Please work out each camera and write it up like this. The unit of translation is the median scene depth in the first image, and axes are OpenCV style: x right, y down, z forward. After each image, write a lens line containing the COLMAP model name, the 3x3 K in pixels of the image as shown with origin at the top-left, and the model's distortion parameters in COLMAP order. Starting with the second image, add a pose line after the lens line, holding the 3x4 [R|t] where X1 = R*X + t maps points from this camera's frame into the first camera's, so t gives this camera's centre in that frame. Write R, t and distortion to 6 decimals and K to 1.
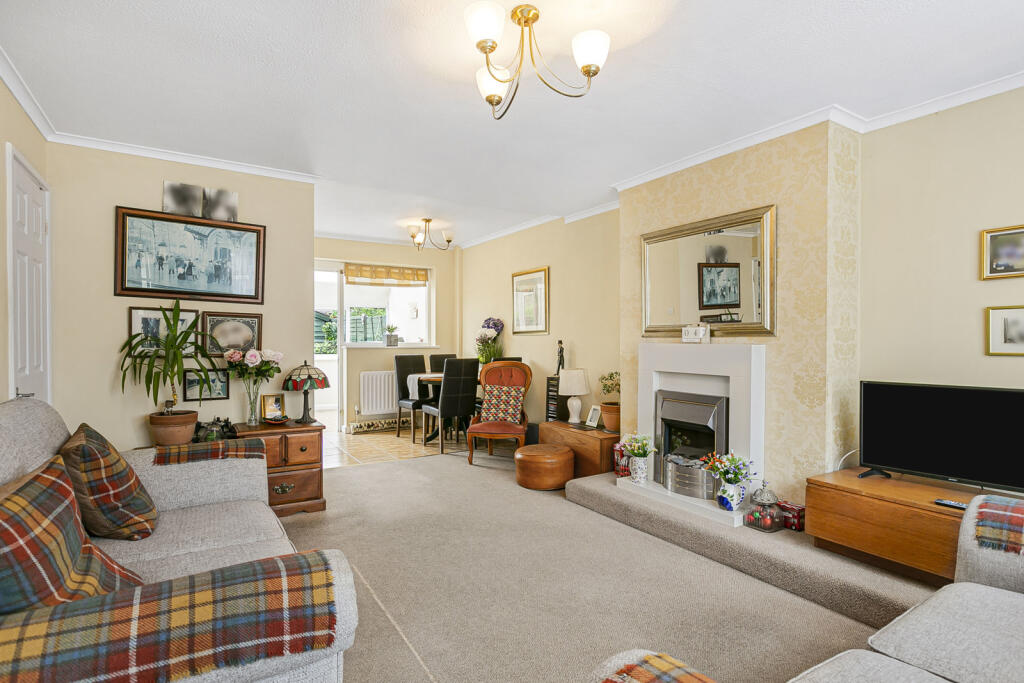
lens RADIAL K [[532.4, 0, 512.0], [0, 532.4, 341.5], [0, 0, 1]] dist [0.000800, 0.000045]
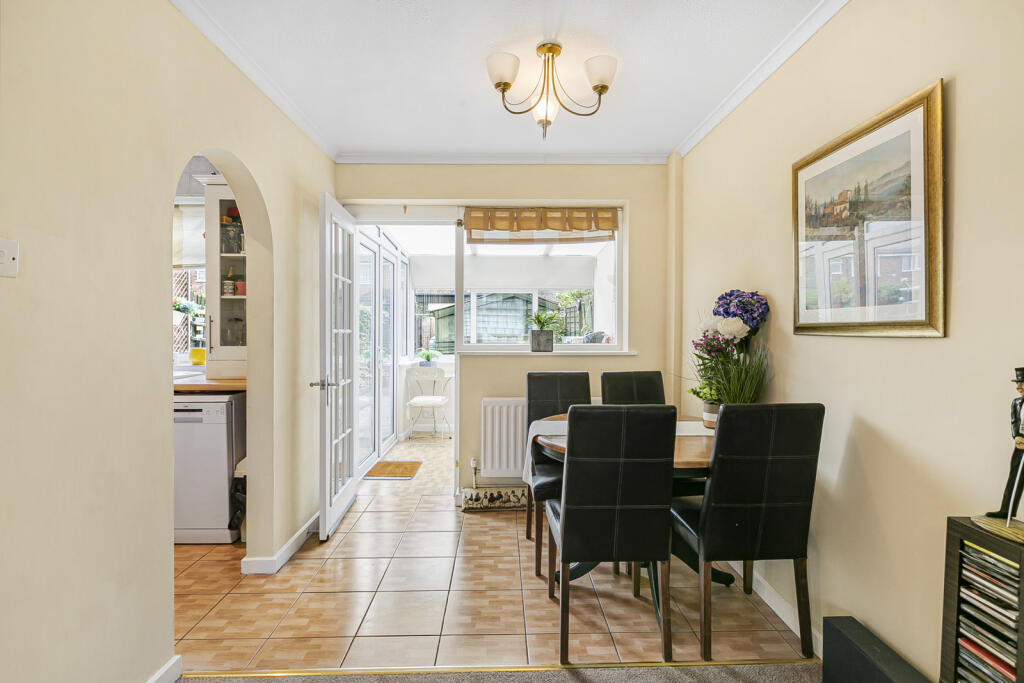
lens RADIAL K [[505.6, 0, 512.0], [0, 505.6, 341.5], [0, 0, 1]] dist [-0.003187, -0.000201]
pose [[0.867769, 0.008720, -0.496891, 0.005408], [0.004387, 0.999673, 0.025204, -0.015237], [0.496949, -0.024051, 0.867447, 0.556054]]
